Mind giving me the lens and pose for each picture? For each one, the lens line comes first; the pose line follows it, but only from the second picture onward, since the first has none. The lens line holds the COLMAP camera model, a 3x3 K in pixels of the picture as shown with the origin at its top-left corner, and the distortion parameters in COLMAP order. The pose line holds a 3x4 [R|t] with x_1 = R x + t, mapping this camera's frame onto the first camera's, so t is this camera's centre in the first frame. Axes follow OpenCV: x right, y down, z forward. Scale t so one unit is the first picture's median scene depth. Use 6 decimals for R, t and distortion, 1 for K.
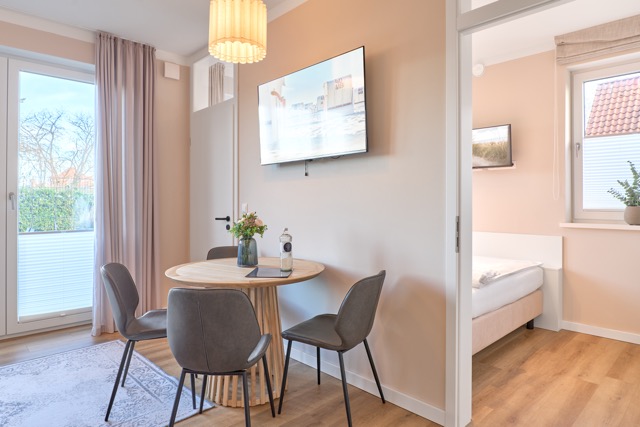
lens RADIAL K [[387.7, 0, 318.6], [0, 387.7, 201.3], [0, 0, 1]] dist [-0.054276, 0.036732]
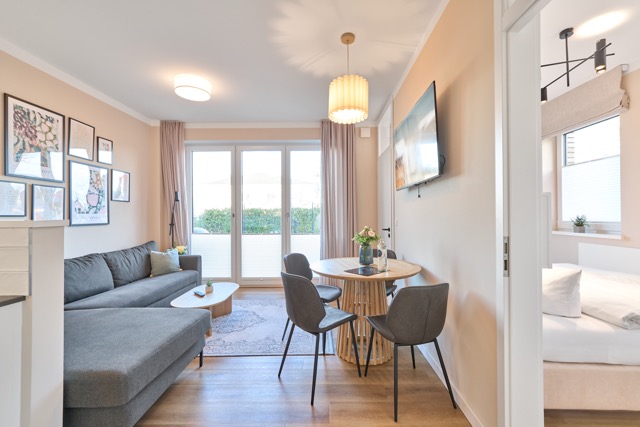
lens RADIAL K [[263.7, 0, 320.0], [0, 263.7, 213.5], [0, 0, 1]] dist [0.000150, 0.000053]
pose [[0.716844, -0.011389, -0.697141, 0.332404], [0.008646, 0.999935, -0.007446, -0.011532], [0.697180, -0.000690, 0.716896, 0.165721]]
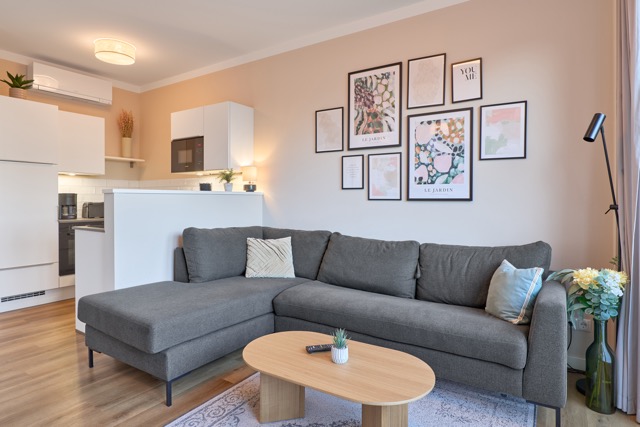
lens RADIAL K [[364.4, 0, 321.9], [0, 364.4, 202.0], [0, 0, 1]] dist [0.002241, -0.000438]
pose [[-0.968875, 0.000097, -0.247549, -0.602344], [-0.002107, 0.999961, 0.008635, 0.017497], [0.247540, 0.008887, -0.968837, 1.280904]]
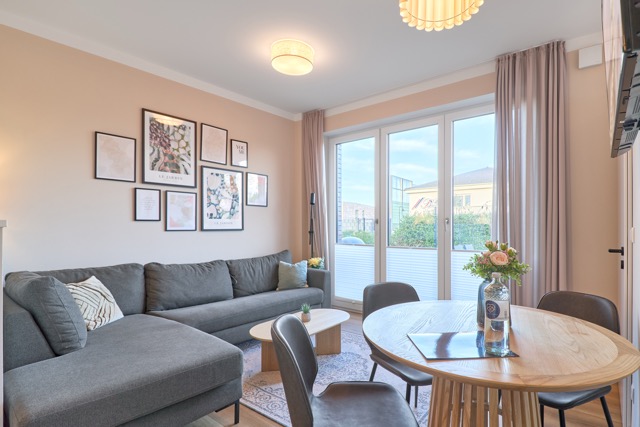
lens RADIAL K [[321.7, 0, 356.0], [0, 321.7, 225.7], [0, 0, 1]] dist [0.000648, -0.000027]
pose [[0.174223, -0.000515, -0.984706, 0.265166], [0.002829, 0.999996, -0.000022, 0.002902], [0.984702, -0.002782, 0.174223, 0.620773]]
